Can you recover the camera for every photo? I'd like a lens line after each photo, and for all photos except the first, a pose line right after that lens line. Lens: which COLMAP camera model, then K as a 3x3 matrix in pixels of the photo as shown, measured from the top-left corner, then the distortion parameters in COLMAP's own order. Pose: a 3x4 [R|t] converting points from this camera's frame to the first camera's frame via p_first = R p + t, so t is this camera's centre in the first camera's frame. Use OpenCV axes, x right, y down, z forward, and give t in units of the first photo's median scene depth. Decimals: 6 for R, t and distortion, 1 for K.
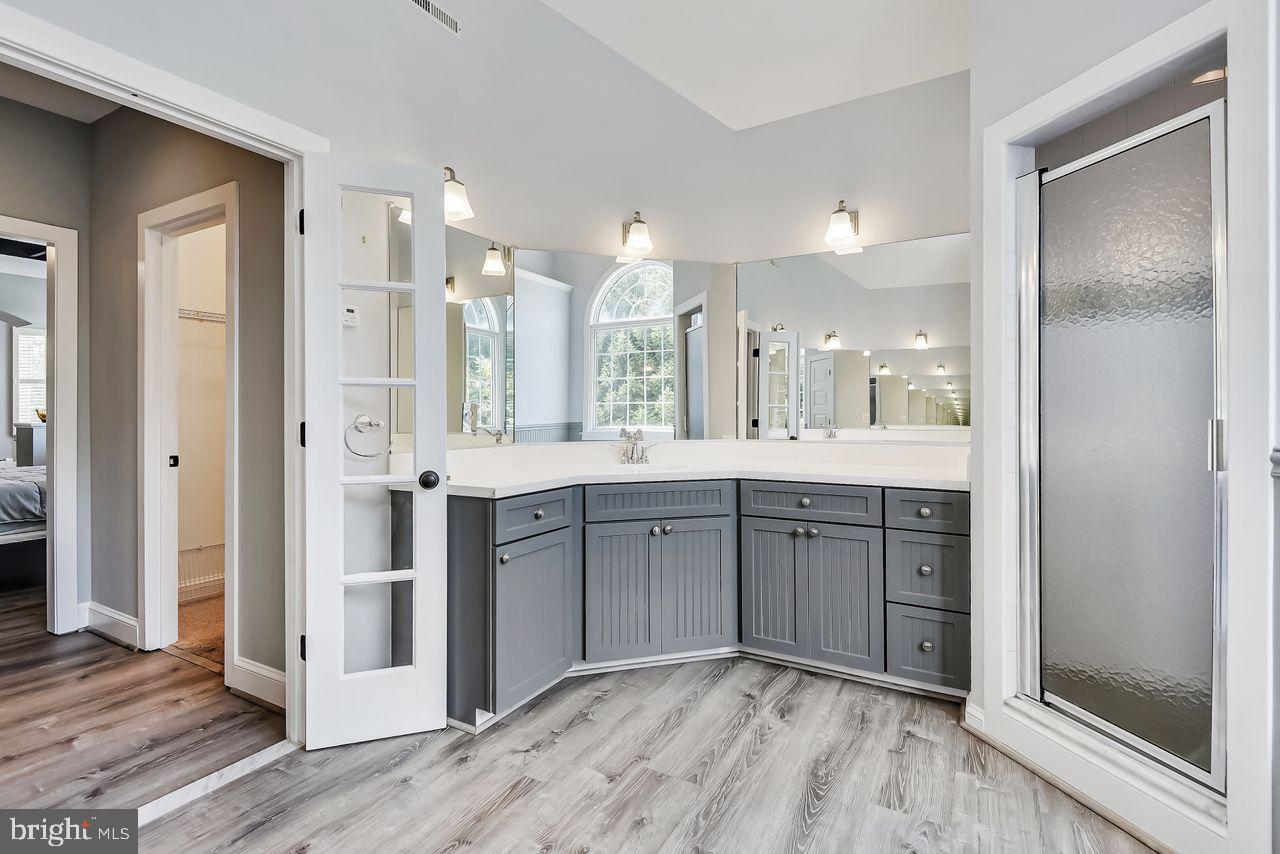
lens RADIAL K [[589.3, 0, 642.9], [0, 589.3, 412.7], [0, 0, 1]] dist [0.013062, -0.000256]
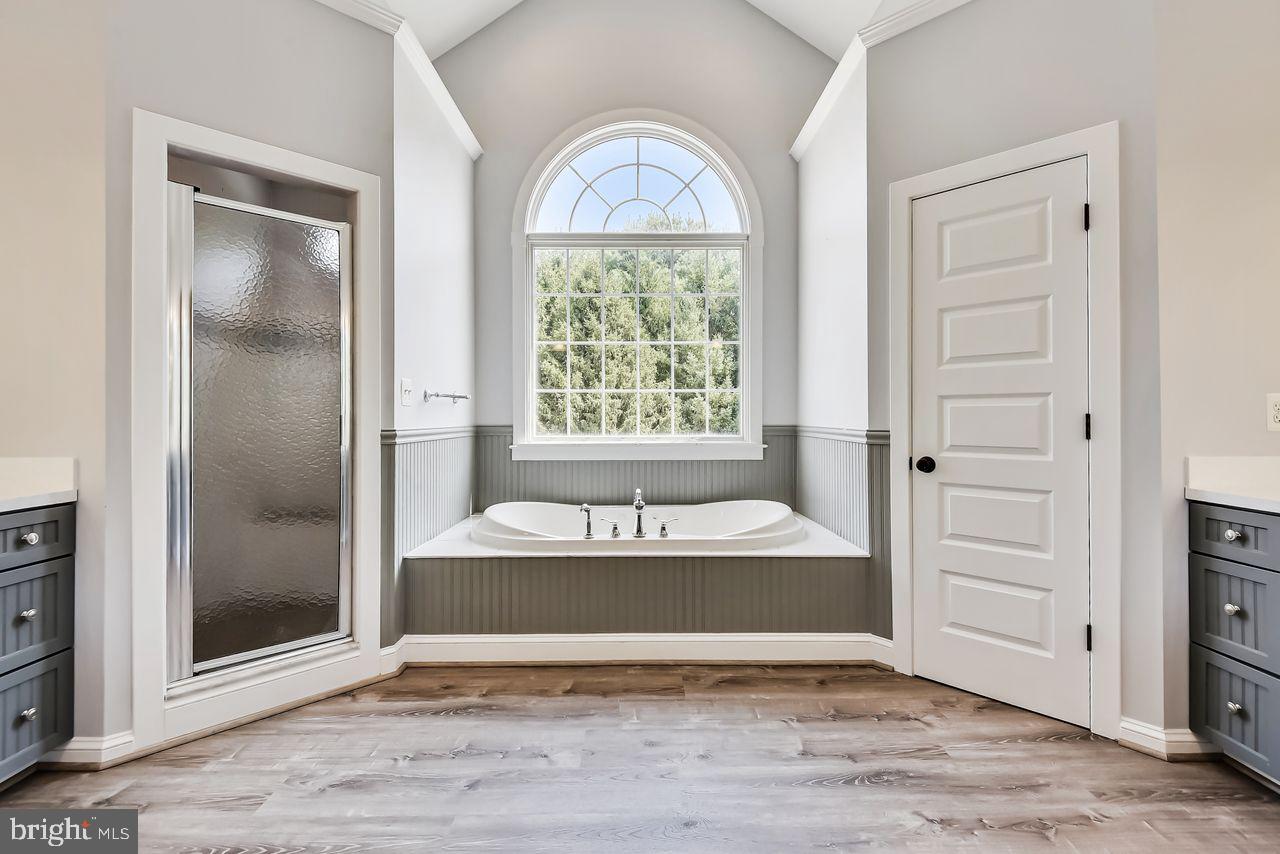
lens RADIAL K [[589.3, 0, 642.9], [0, 589.3, 412.7], [0, 0, 1]] dist [0.013062, -0.000256]
pose [[-0.494687, 0.009156, 0.869023, -0.664045], [-0.010286, 0.999813, -0.016390, 0.011985], [-0.869011, -0.017047, -0.494500, 0.801412]]
